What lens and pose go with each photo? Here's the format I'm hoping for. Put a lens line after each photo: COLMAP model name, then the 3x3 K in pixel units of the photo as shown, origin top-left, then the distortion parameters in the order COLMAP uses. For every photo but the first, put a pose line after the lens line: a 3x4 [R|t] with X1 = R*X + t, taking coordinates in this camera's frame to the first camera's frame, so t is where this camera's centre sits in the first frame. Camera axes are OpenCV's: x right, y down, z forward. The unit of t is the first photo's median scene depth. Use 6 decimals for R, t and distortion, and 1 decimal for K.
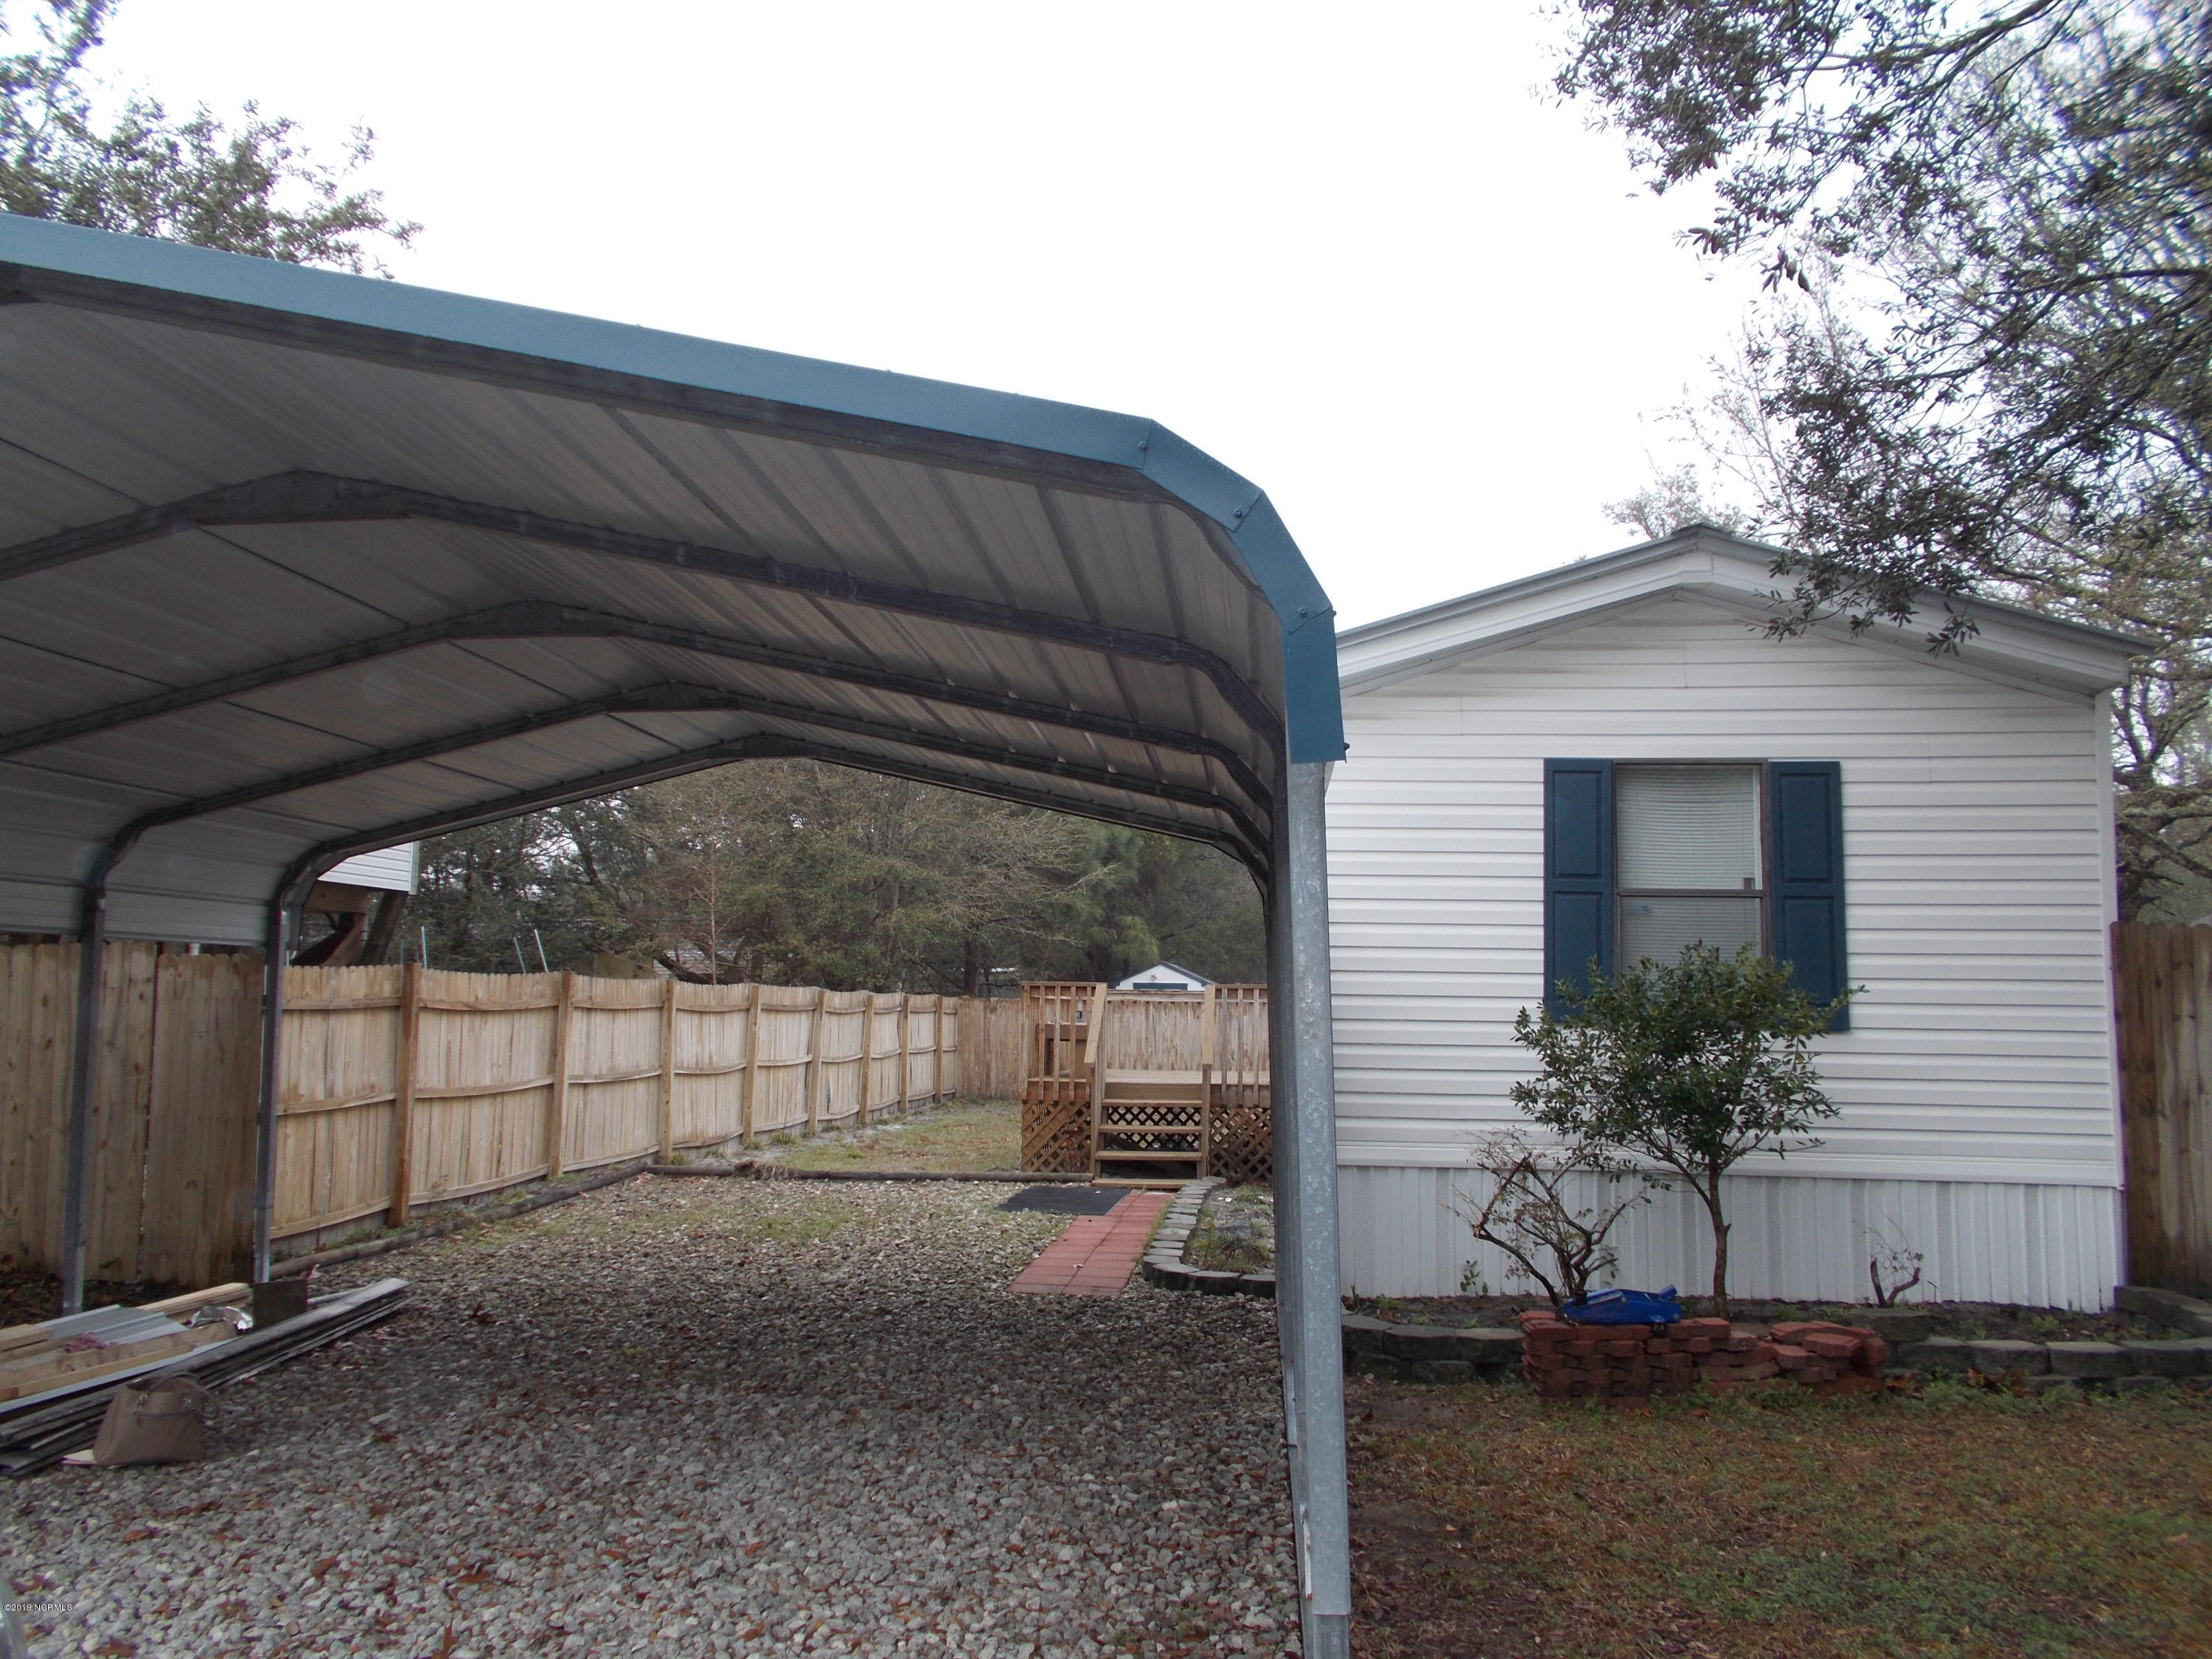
lens RADIAL K [[1685.0, 0, 1106.0], [0, 1685.0, 829.5], [0, 0, 1]] dist [0.082433, -0.079061]
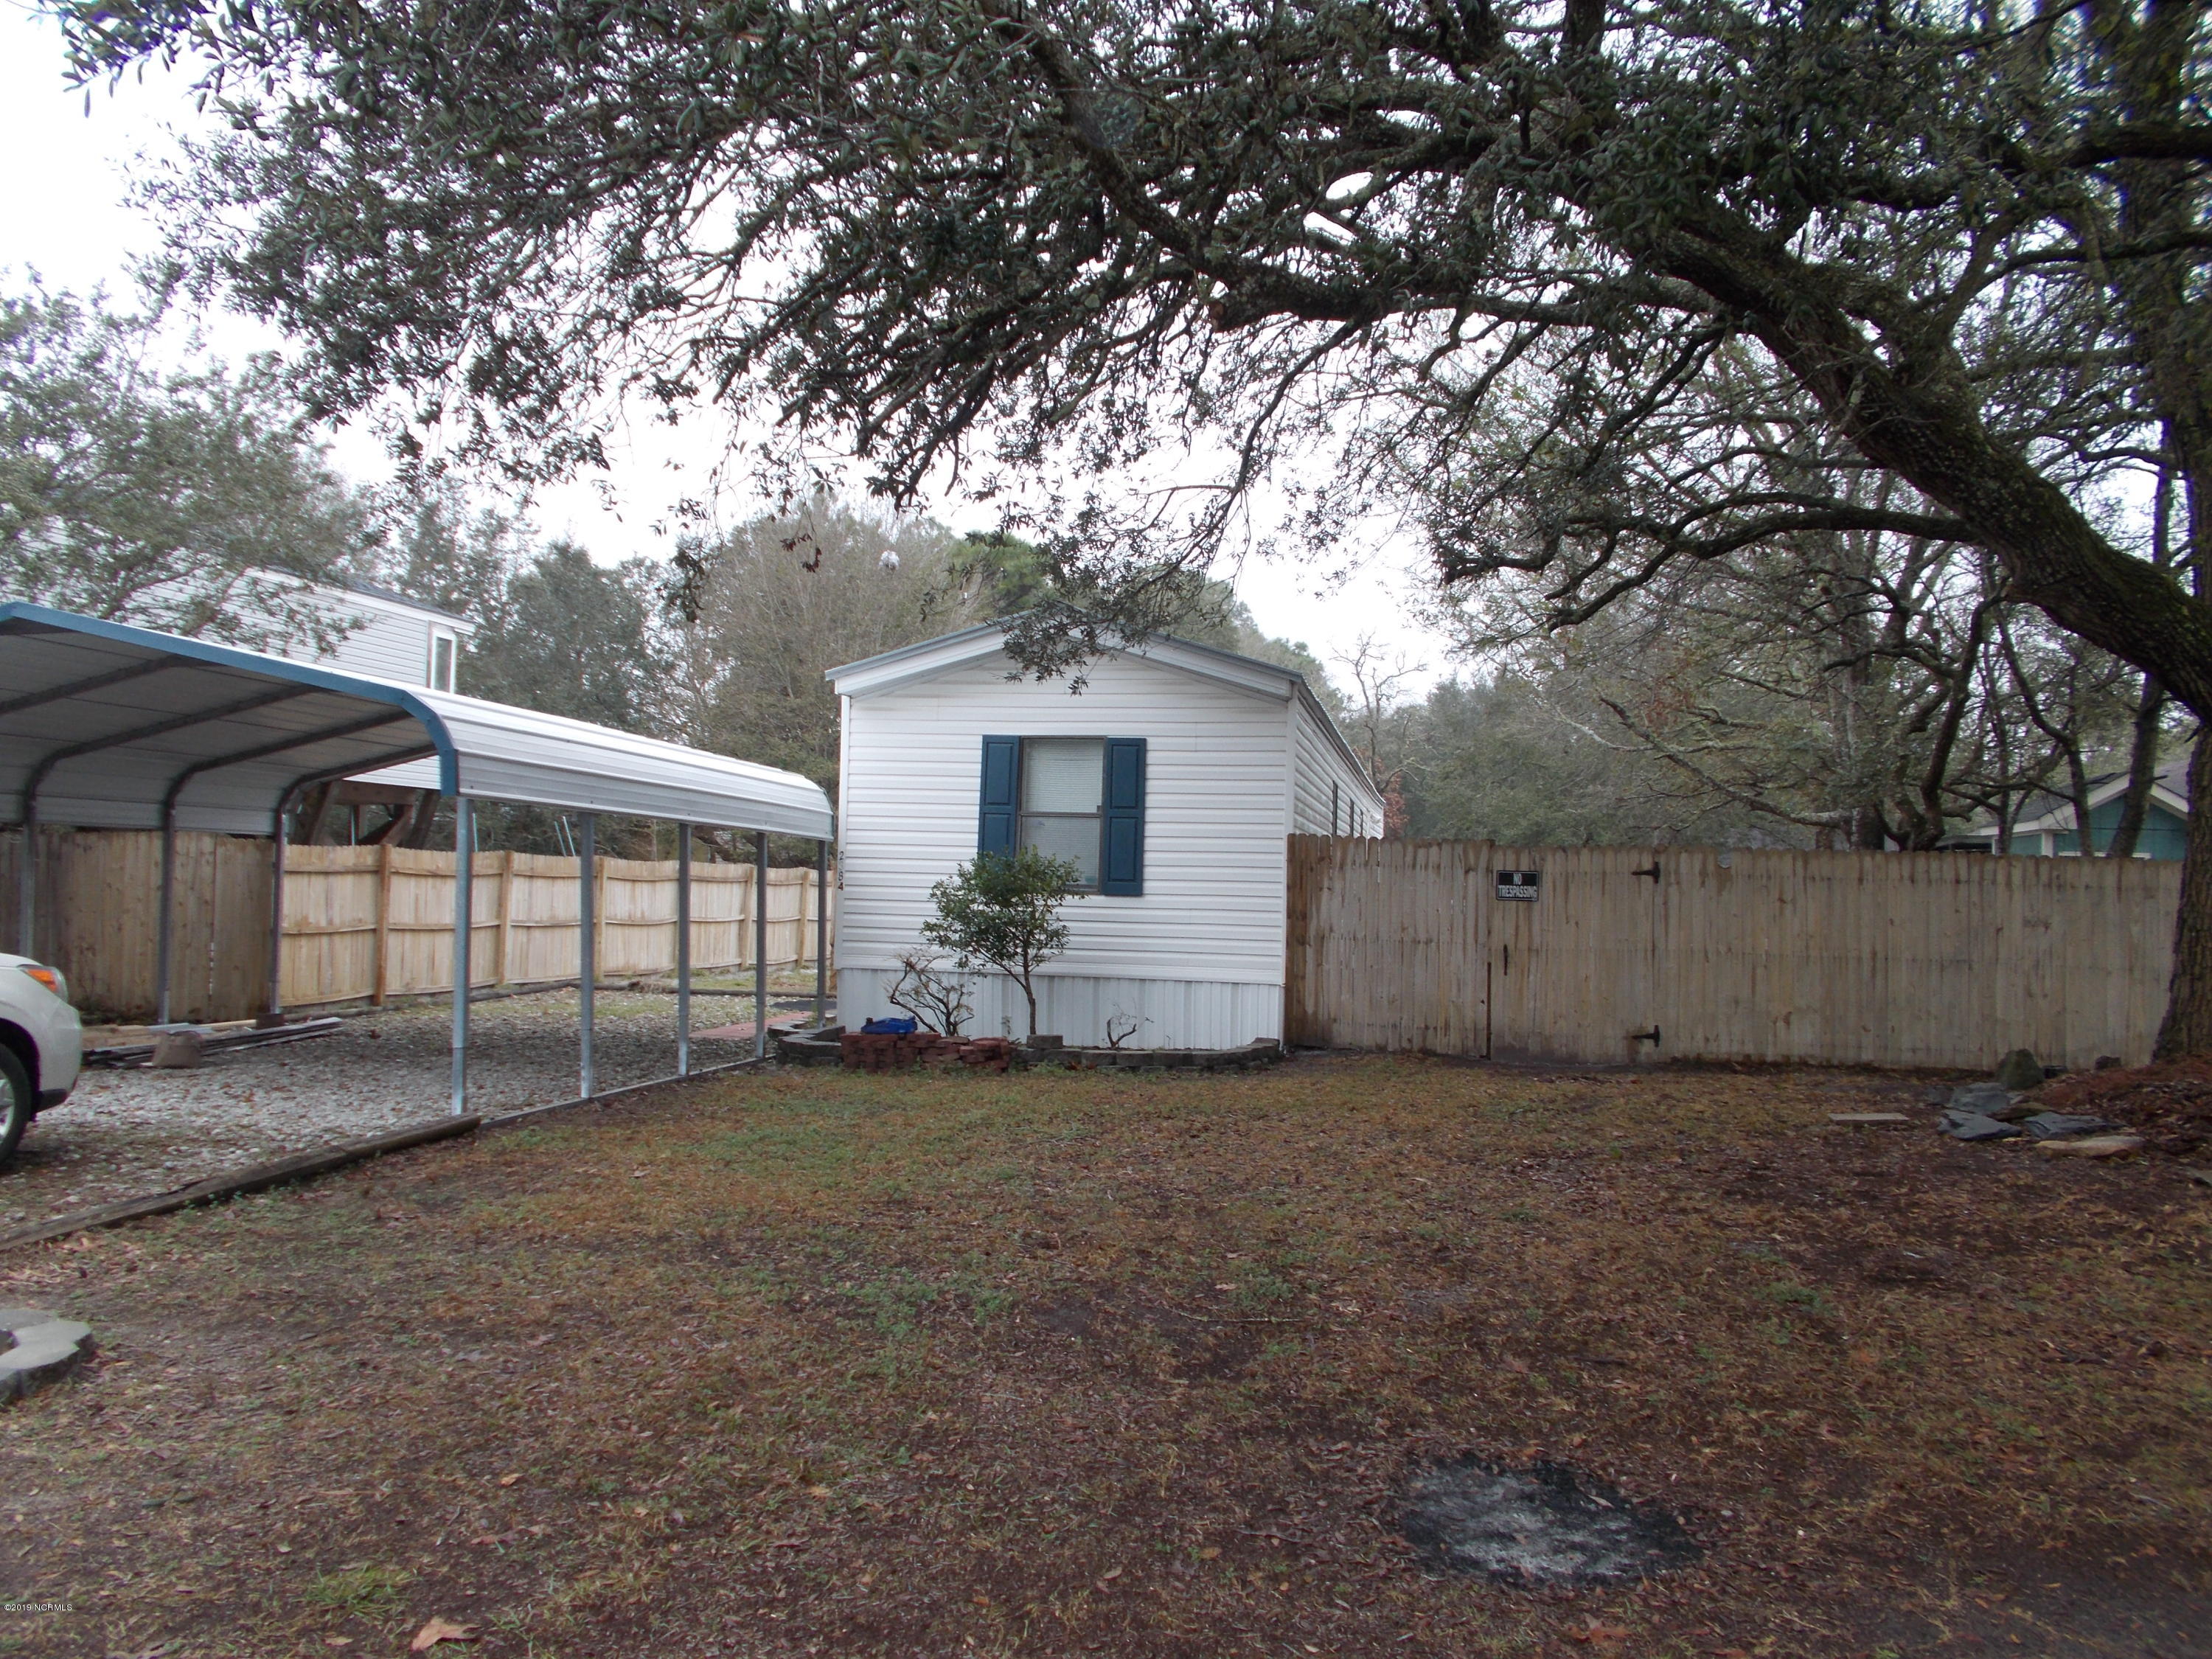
lens RADIAL K [[1692.5, 0, 1113.5], [0, 1692.5, 823.7], [0, 0, 1]] dist [0.034734, -0.044117]
pose [[0.996464, 0.011316, -0.083255, 0.533663], [-0.005755, 0.997754, 0.066740, -0.067266], [0.083823, -0.066024, 0.994291, -0.689863]]
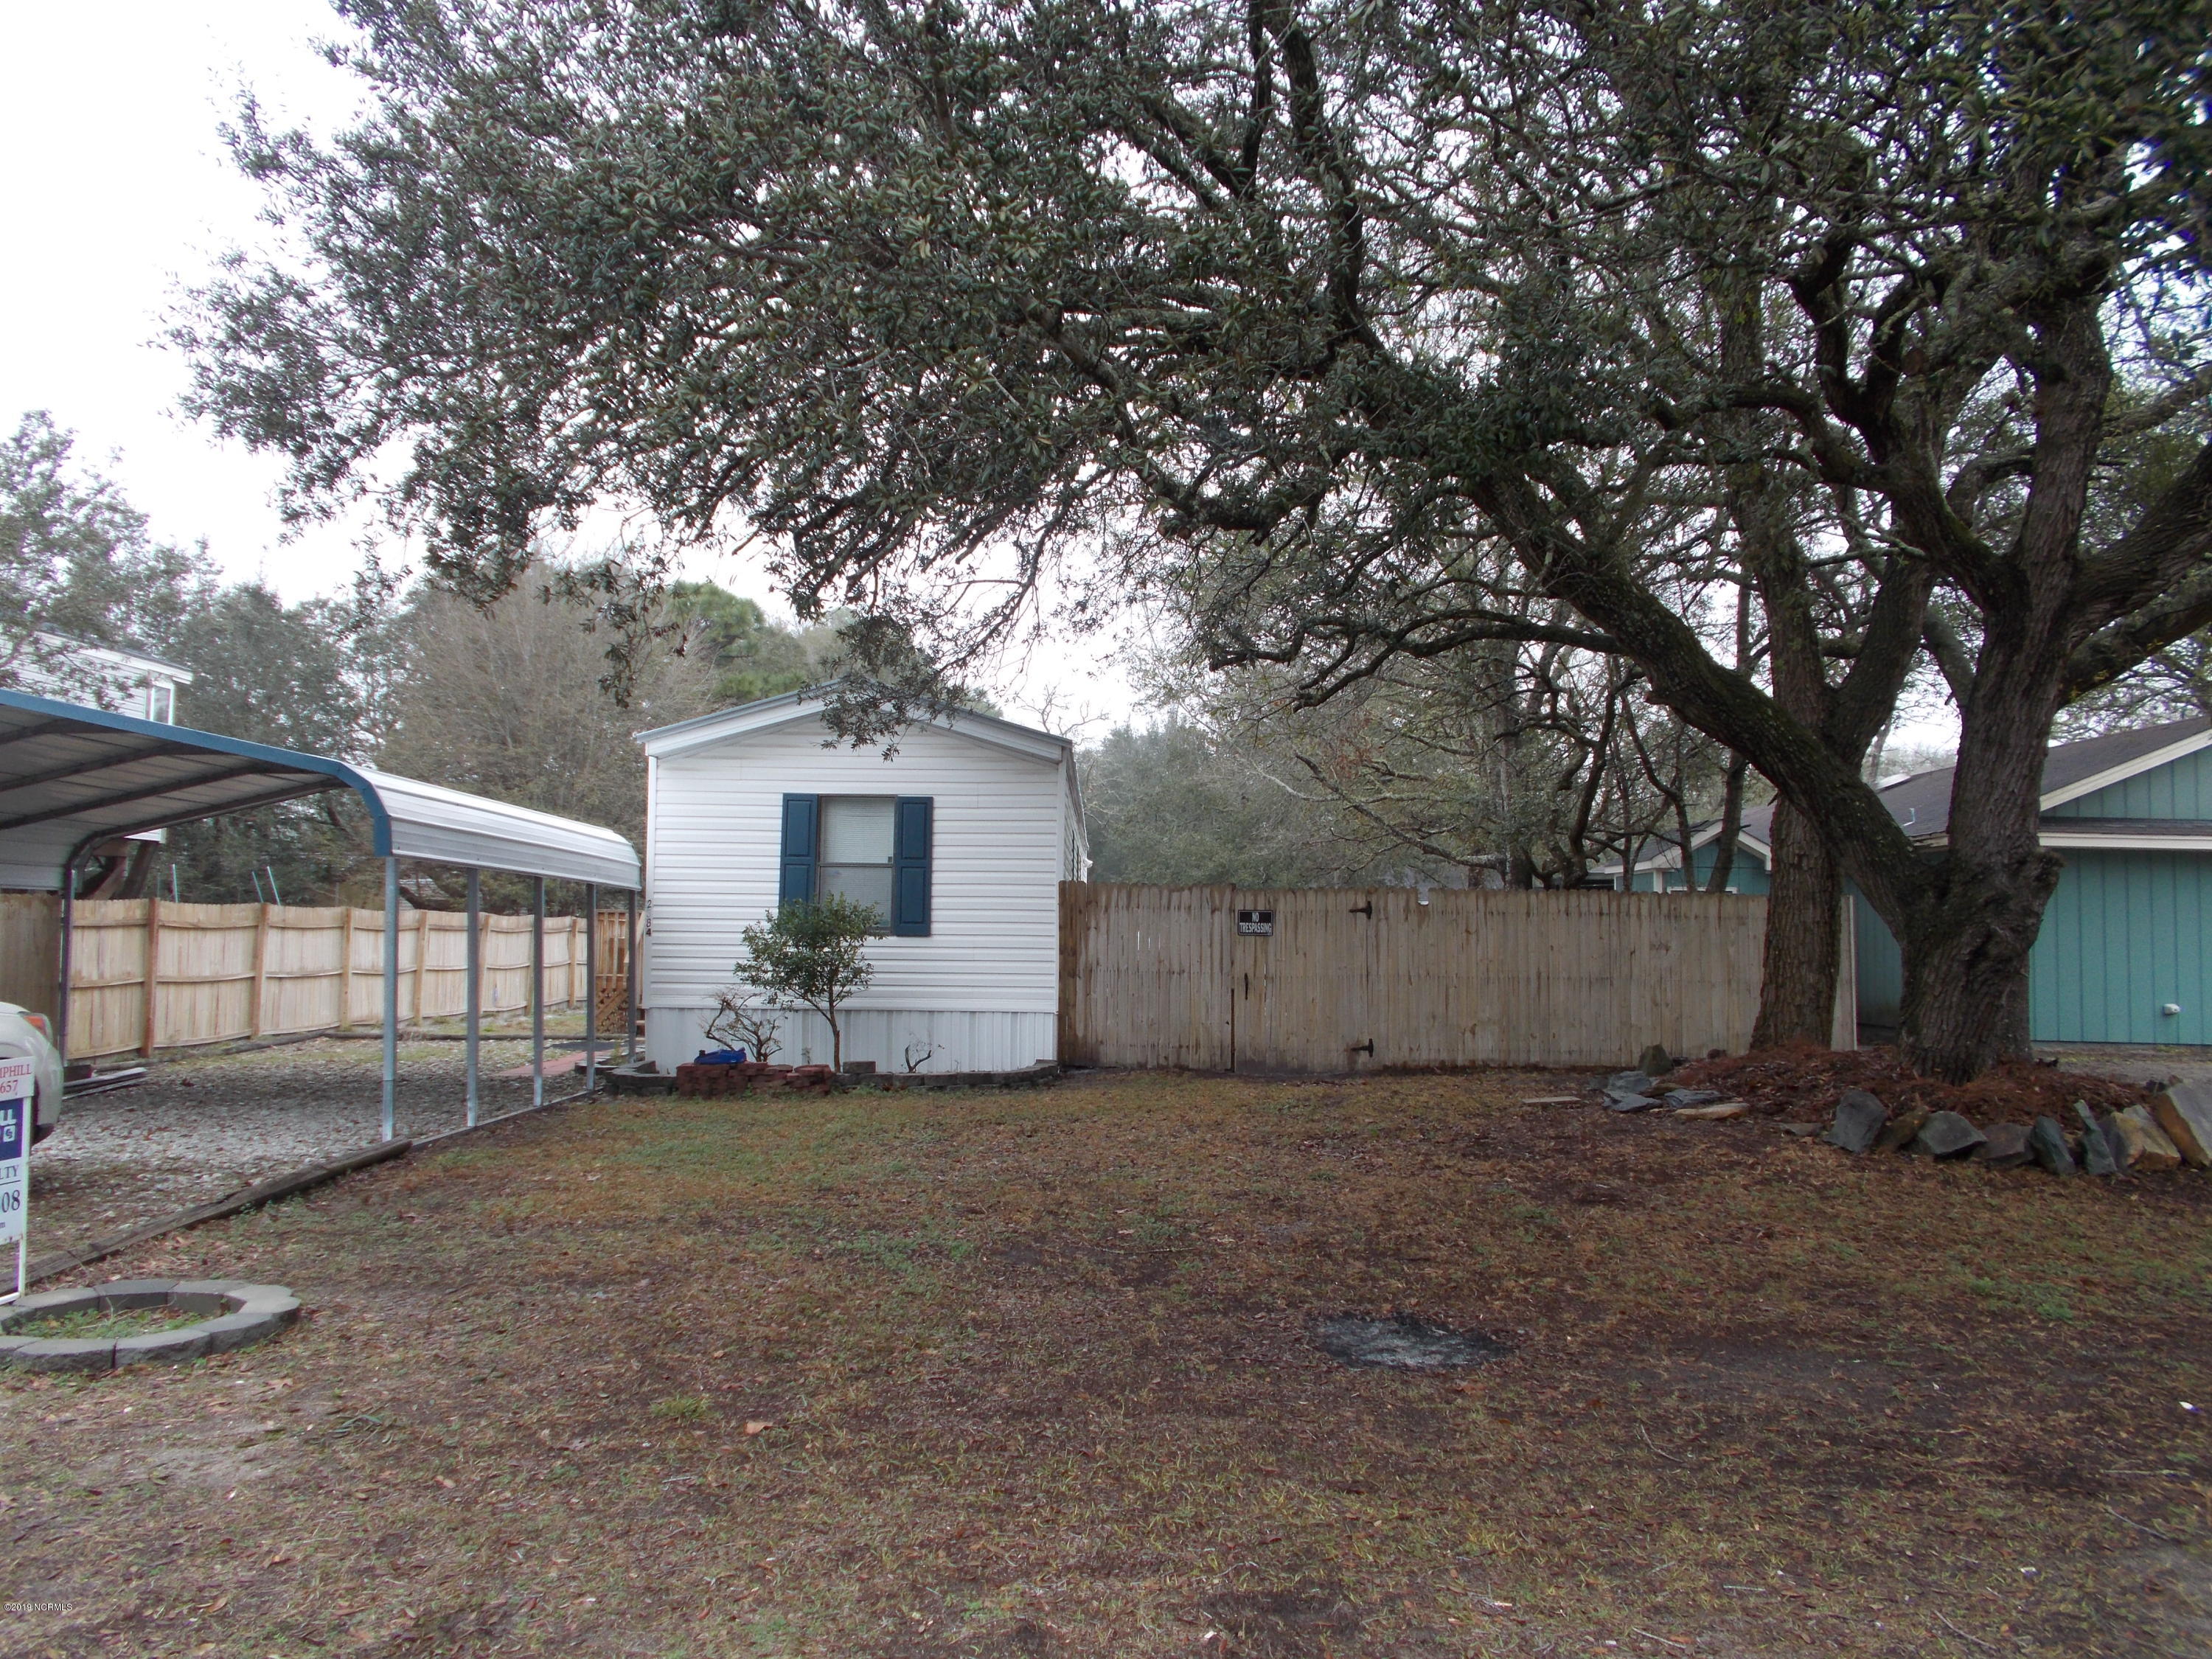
lens RADIAL K [[1689.9, 0, 1106.0], [0, 1689.9, 829.5], [0, 0, 1]] dist [0.014318, -0.011664]
pose [[0.993782, 0.005922, 0.111182, 0.407491], [-0.010907, 0.998960, 0.044277, -0.088434], [-0.110804, -0.045215, 0.992813, -0.906011]]
